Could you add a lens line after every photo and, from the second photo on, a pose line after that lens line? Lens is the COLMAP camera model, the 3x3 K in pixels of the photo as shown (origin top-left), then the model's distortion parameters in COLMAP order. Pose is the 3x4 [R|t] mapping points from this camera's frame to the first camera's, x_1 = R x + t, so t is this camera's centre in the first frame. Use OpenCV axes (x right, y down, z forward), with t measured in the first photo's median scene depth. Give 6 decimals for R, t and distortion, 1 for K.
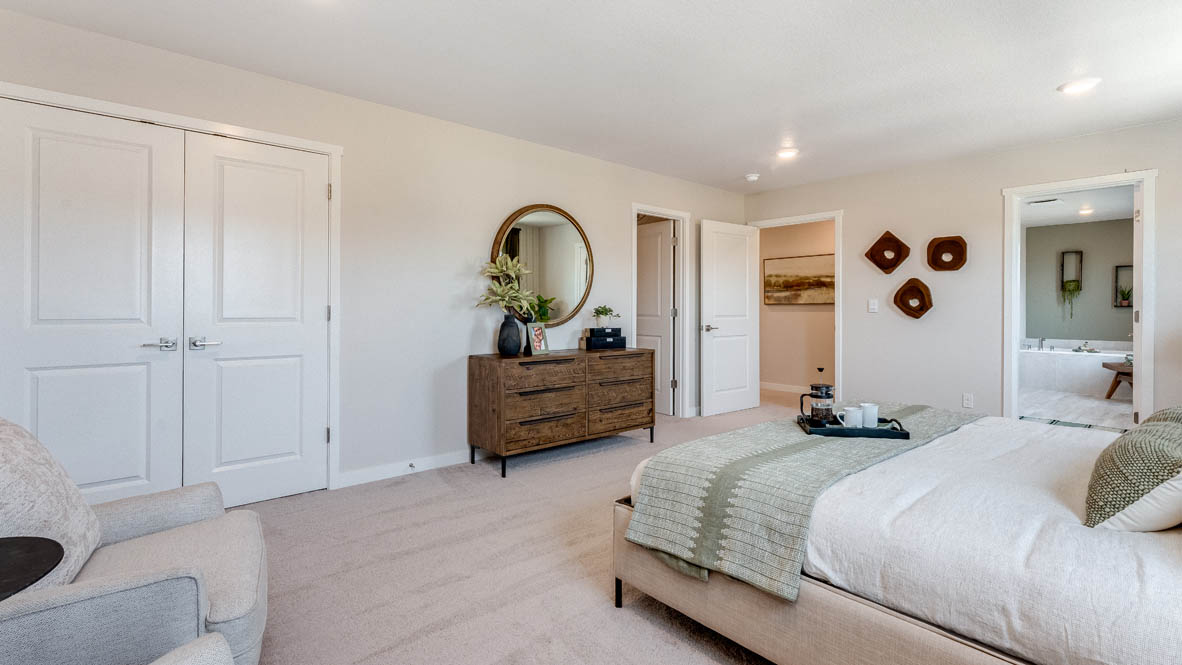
lens RADIAL K [[520.6, 0, 581.8], [0, 520.6, 313.3], [0, 0, 1]] dist [-0.001647, -0.000095]
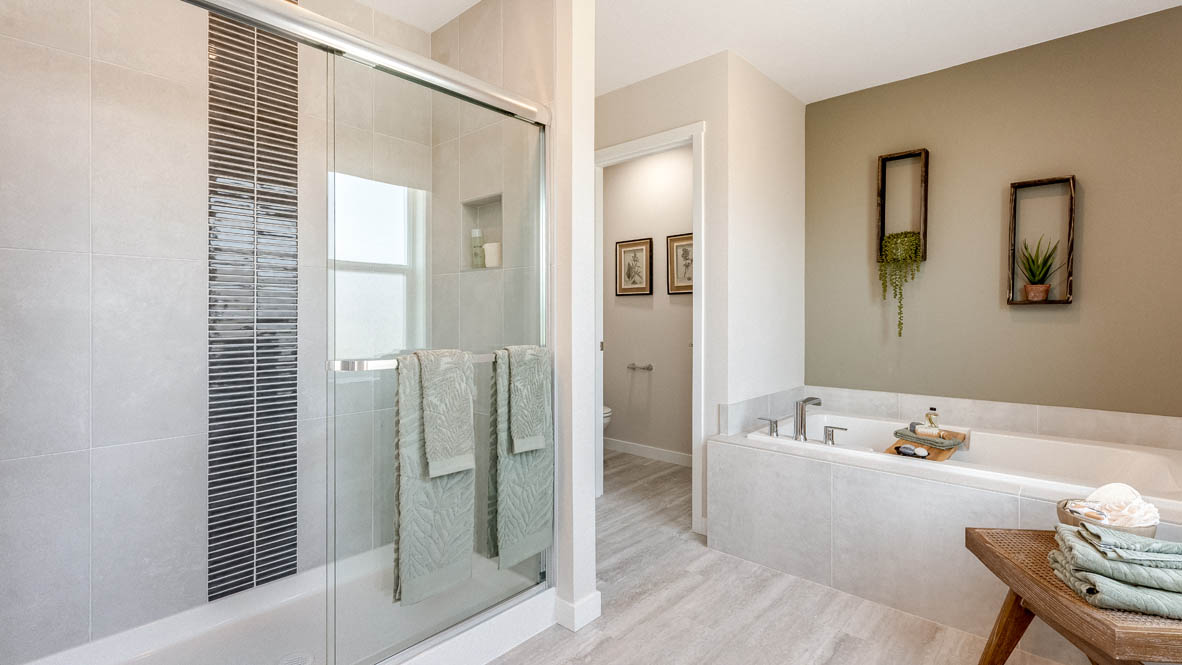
lens RADIAL K [[520.6, 0, 591.6], [0, 520.6, 327.2], [0, 0, 1]] dist [-0.001647, -0.000095]
pose [[0.991962, -0.008682, 0.126237, 0.685507], [0.006443, 0.999815, 0.018132, -0.005385], [-0.126371, -0.017173, 0.991834, 0.670789]]
